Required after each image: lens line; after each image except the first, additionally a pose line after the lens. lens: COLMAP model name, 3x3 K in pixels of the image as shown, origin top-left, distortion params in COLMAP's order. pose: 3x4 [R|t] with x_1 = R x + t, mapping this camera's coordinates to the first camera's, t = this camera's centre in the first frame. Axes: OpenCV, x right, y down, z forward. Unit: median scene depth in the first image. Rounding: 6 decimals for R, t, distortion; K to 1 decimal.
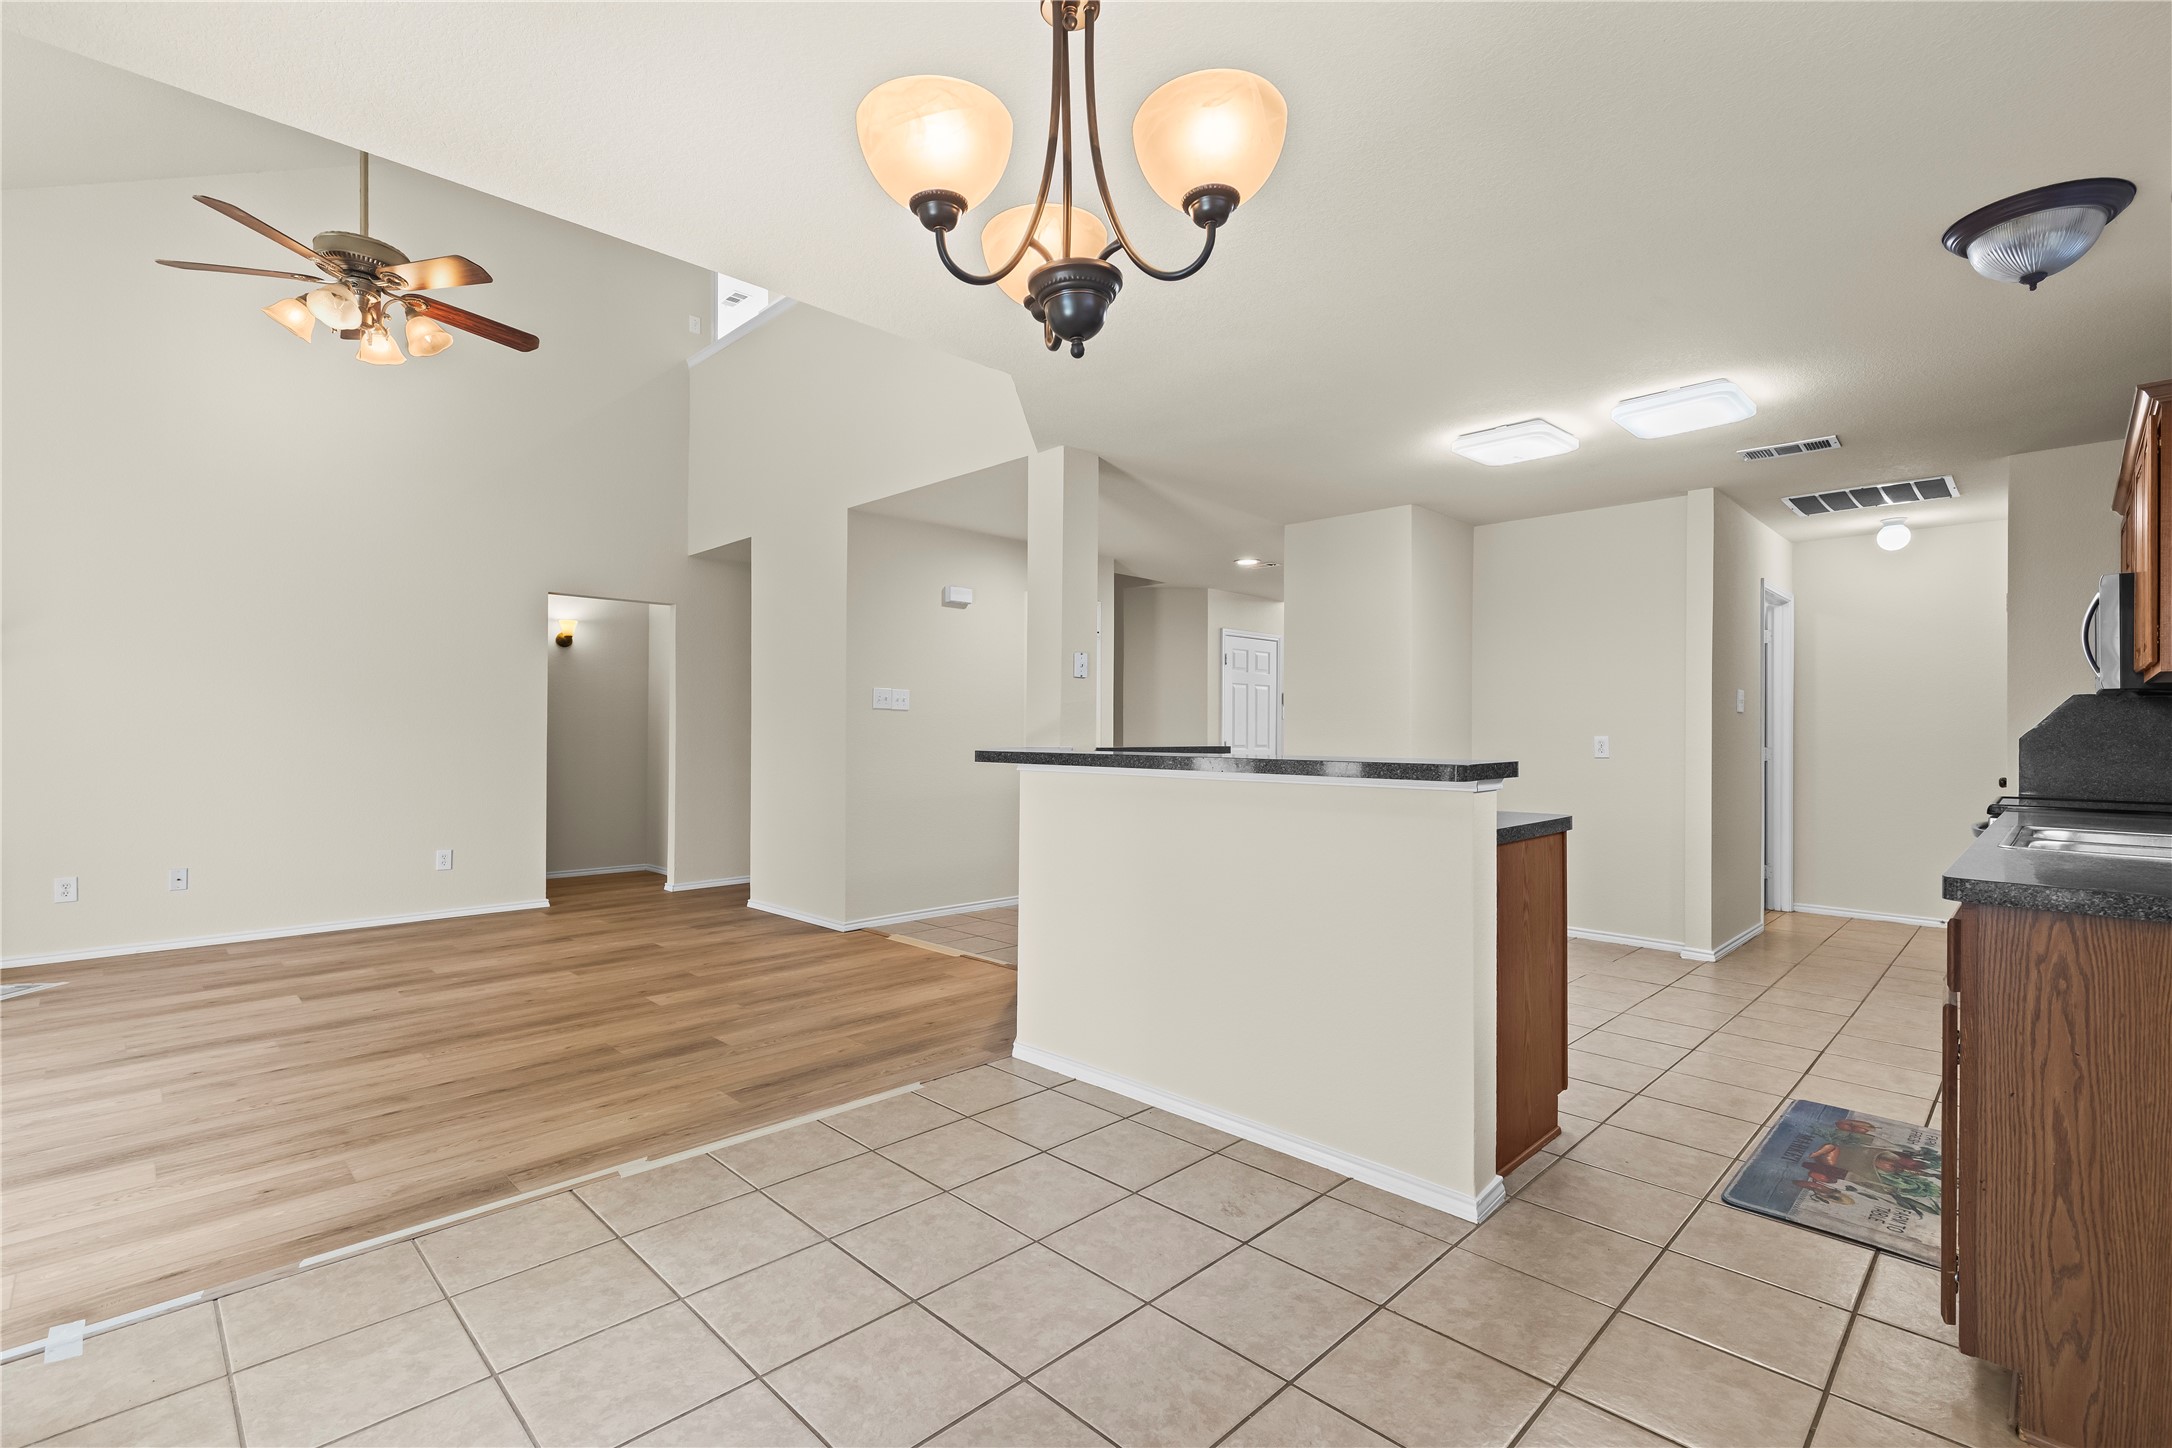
lens RADIAL K [[975.1, 0, 1075.8], [0, 975.1, 734.8], [0, 0, 1]] dist [0.010348, -0.003272]
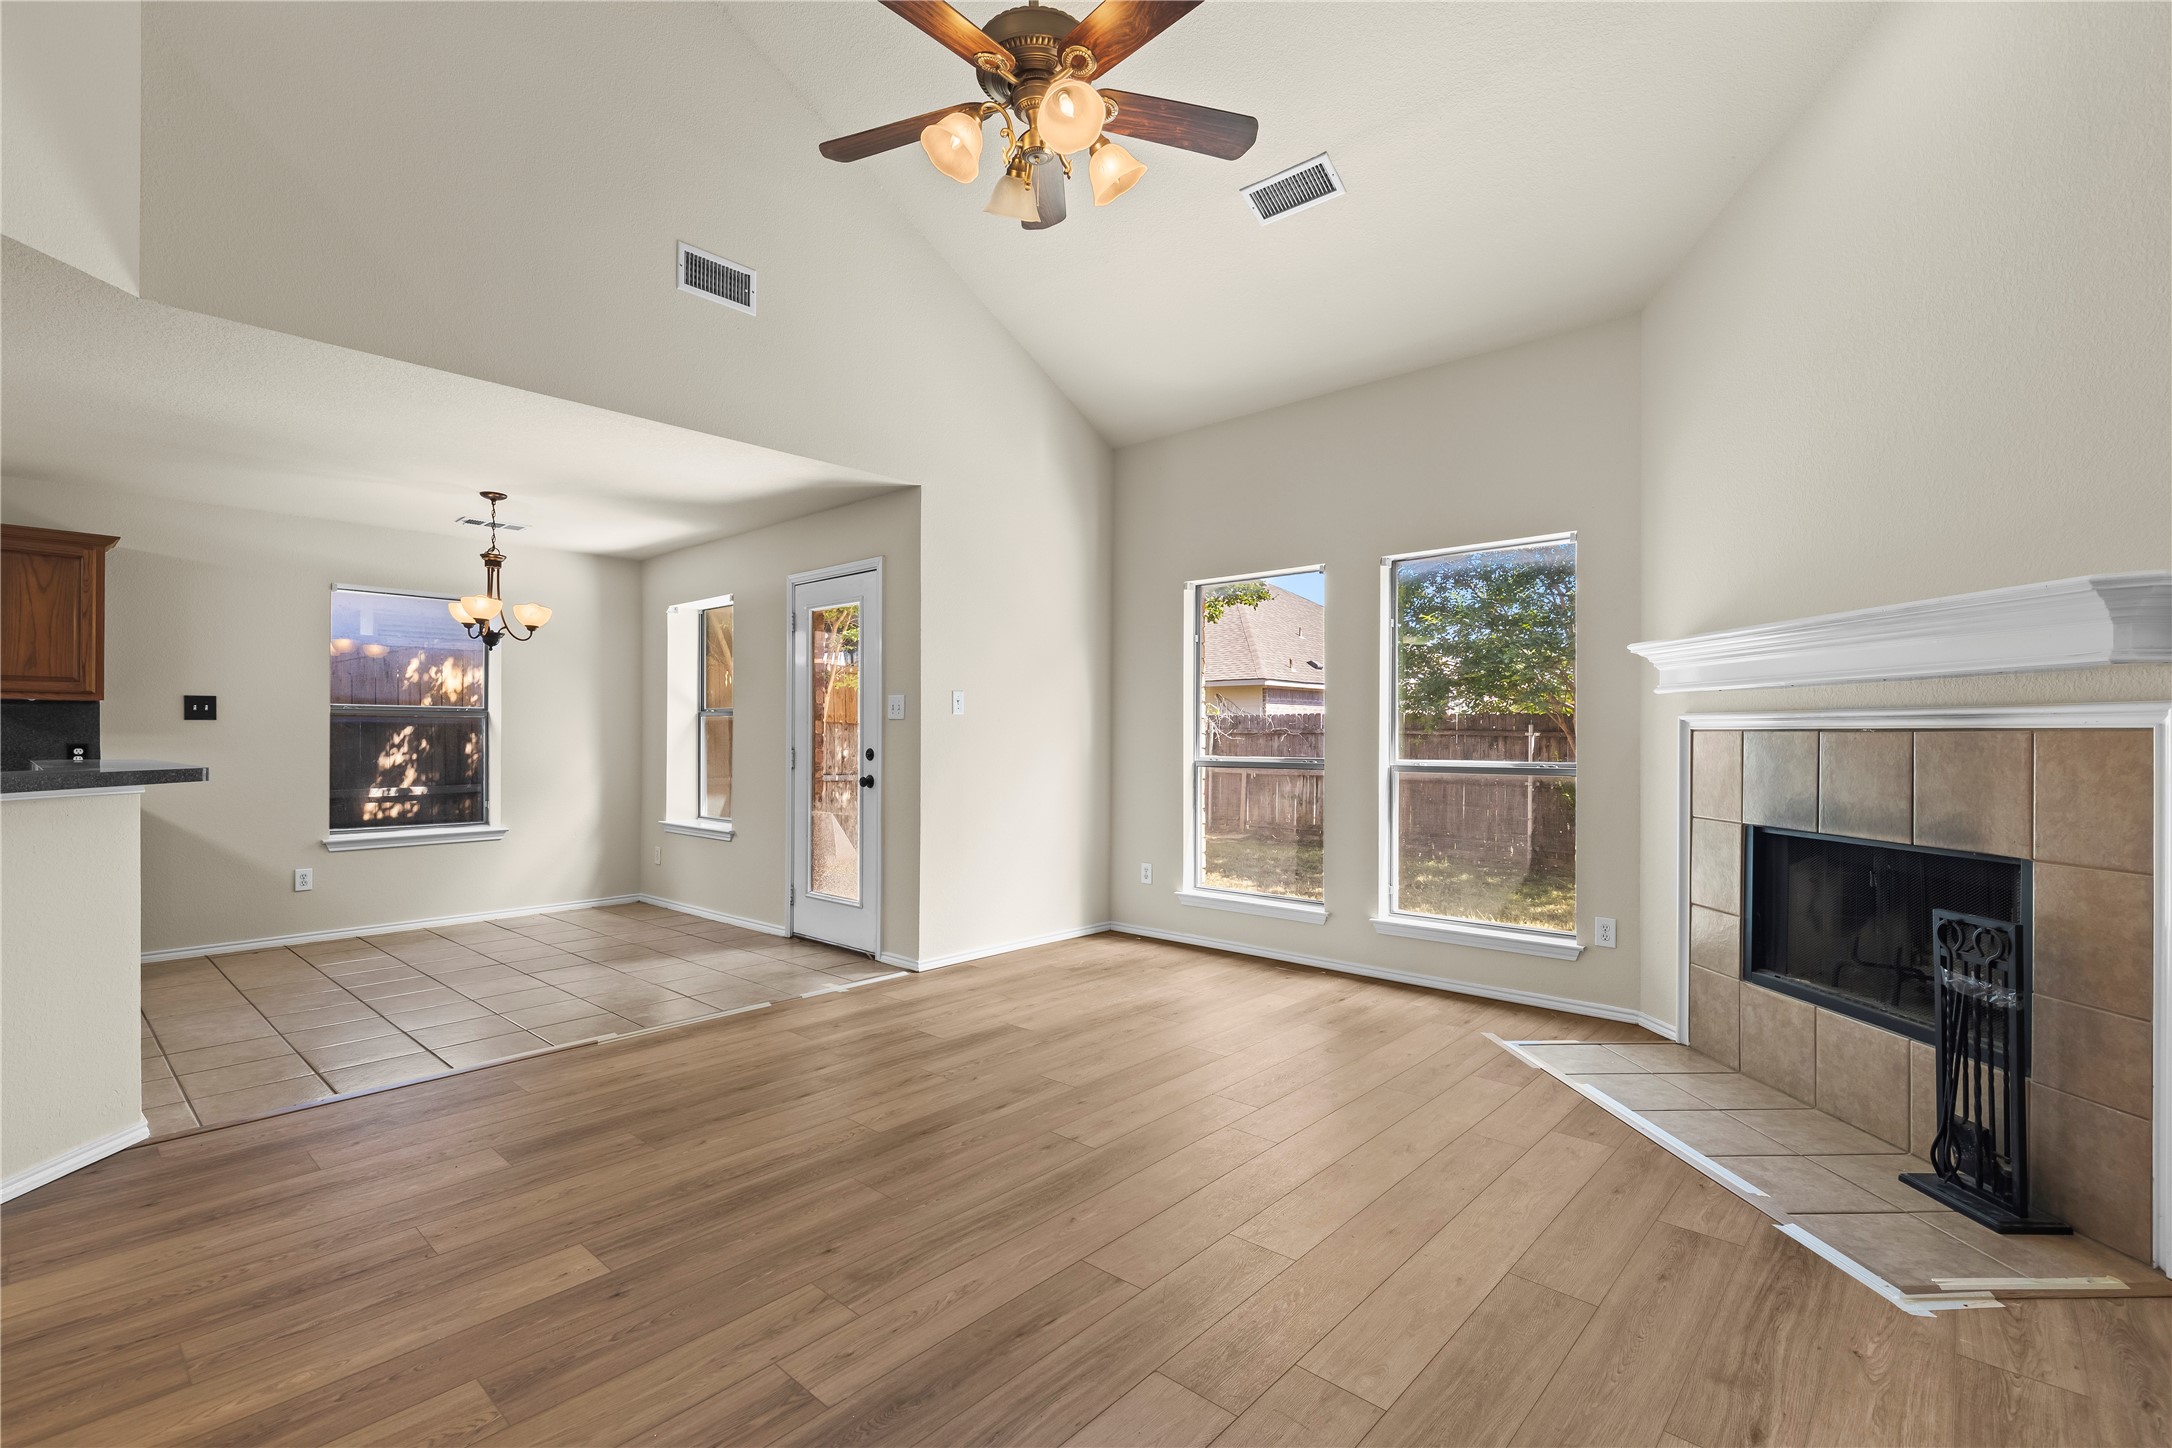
lens RADIAL K [[975.1, 0, 1075.8], [0, 975.1, 734.8], [0, 0, 1]] dist [0.010348, -0.003272]
pose [[-0.998673, -0.004725, -0.051279, -0.738721], [-0.004884, 0.999984, 0.002984, -0.016478], [0.051264, 0.003230, -0.998680, 1.716086]]
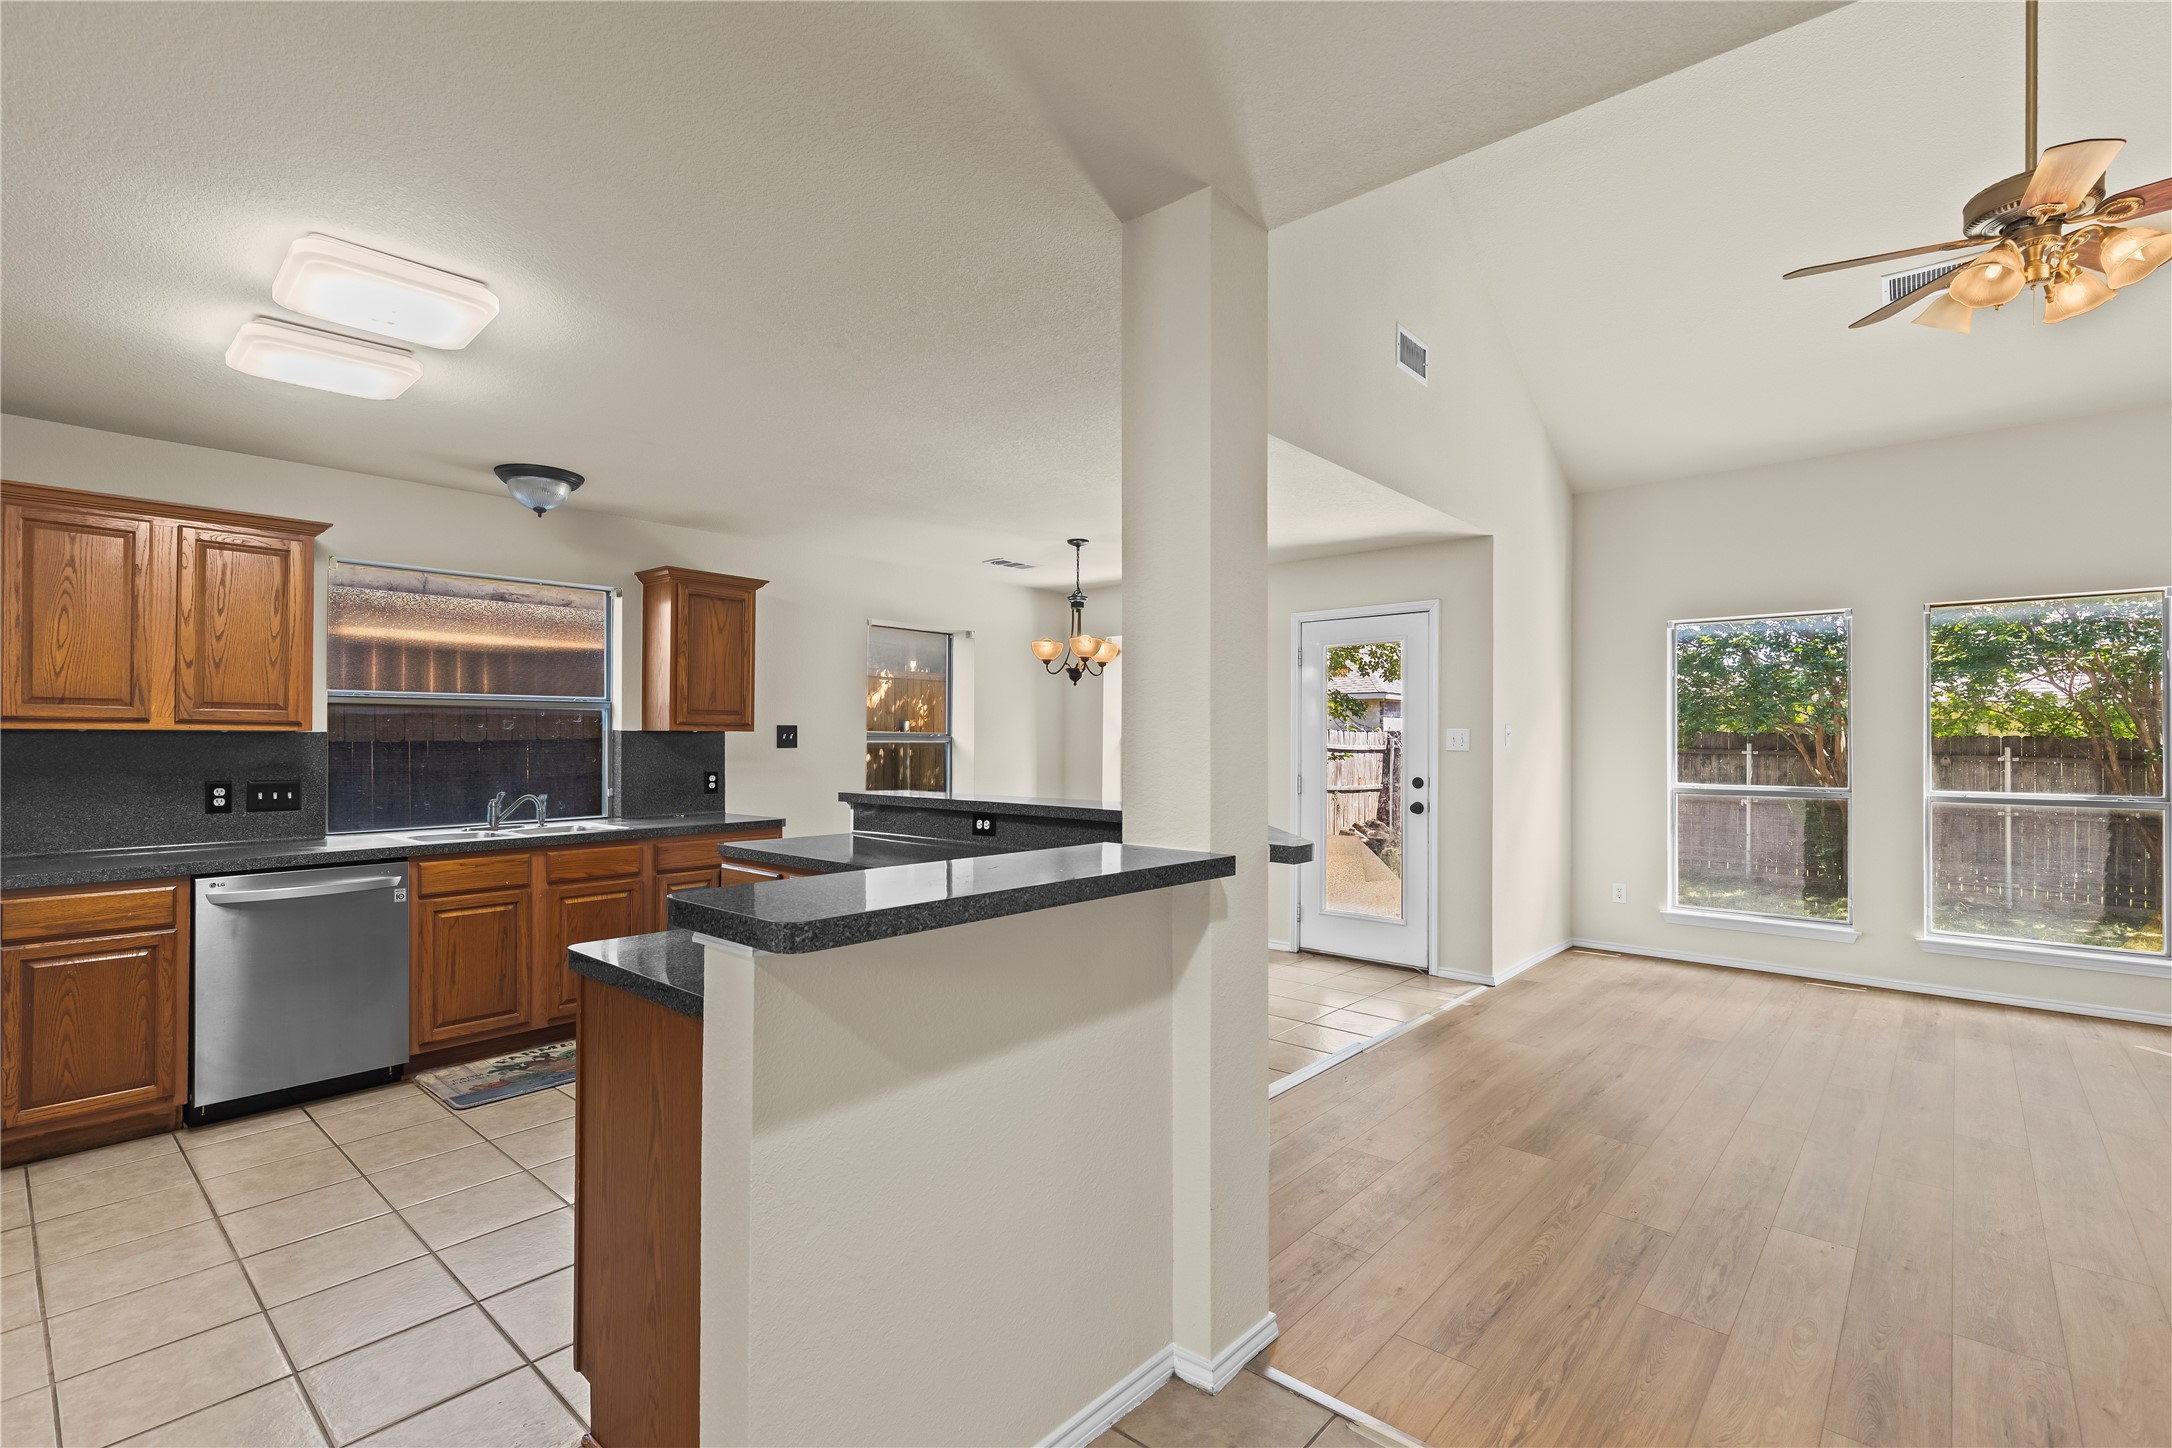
lens RADIAL K [[978.6, 0, 1074.3], [0, 978.6, 730.6], [0, 0, 1]] dist [0.009218, -0.001335]
pose [[-0.998123, -0.008951, -0.060590, 0.087938], [-0.008522, 0.999937, -0.007337, -0.046727], [0.060652, -0.006806, -0.998136, 1.777280]]
